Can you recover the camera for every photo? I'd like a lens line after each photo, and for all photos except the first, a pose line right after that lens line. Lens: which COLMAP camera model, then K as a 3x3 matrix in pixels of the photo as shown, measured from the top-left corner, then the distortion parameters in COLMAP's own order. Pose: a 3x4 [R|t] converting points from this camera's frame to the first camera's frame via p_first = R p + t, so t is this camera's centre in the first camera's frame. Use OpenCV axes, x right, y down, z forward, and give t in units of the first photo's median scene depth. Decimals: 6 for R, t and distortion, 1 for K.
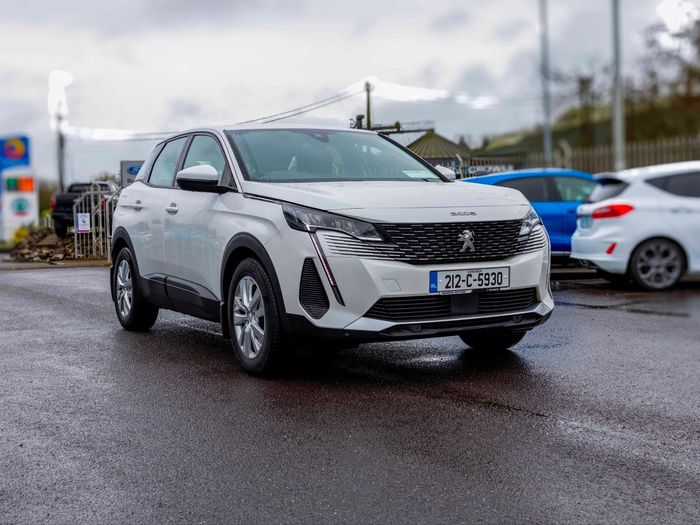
lens RADIAL K [[912.2, 0, 334.6], [0, 912.2, 262.7], [0, 0, 1]] dist [0.007268, 0.026359]
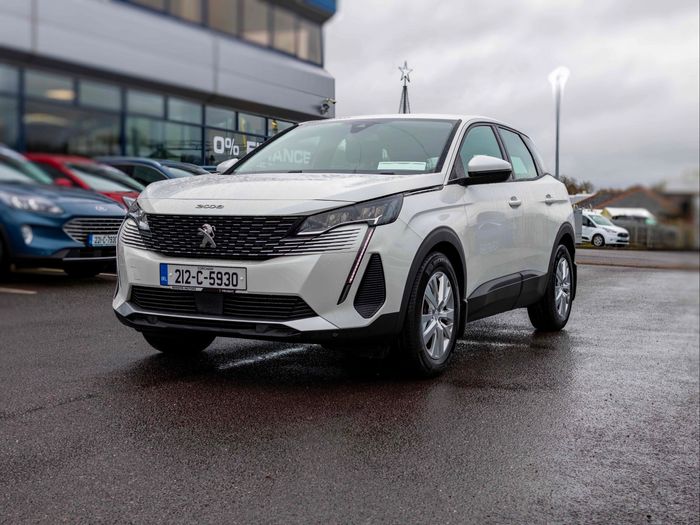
lens RADIAL K [[912.2, 0, 334.6], [0, 912.2, 262.7], [0, 0, 1]] dist [0.007268, 0.026359]
pose [[0.572968, 0.077590, -0.815896, 0.991975], [-0.073590, 0.996358, 0.043072, -0.046447], [0.816267, 0.035363, 0.576592, 0.572374]]
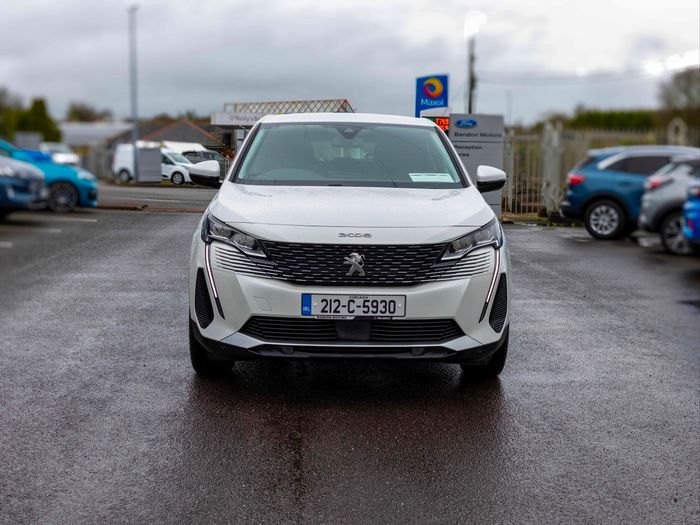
lens RADIAL K [[950.2, 0, 350.0], [0, 950.2, 262.5], [0, 0, 1]] dist [-0.003472, -0.008724]
pose [[0.891346, 0.090036, -0.444293, 0.580713], [-0.061859, 0.995068, 0.077549, -0.102256], [0.449083, -0.041640, 0.892519, 0.121576]]
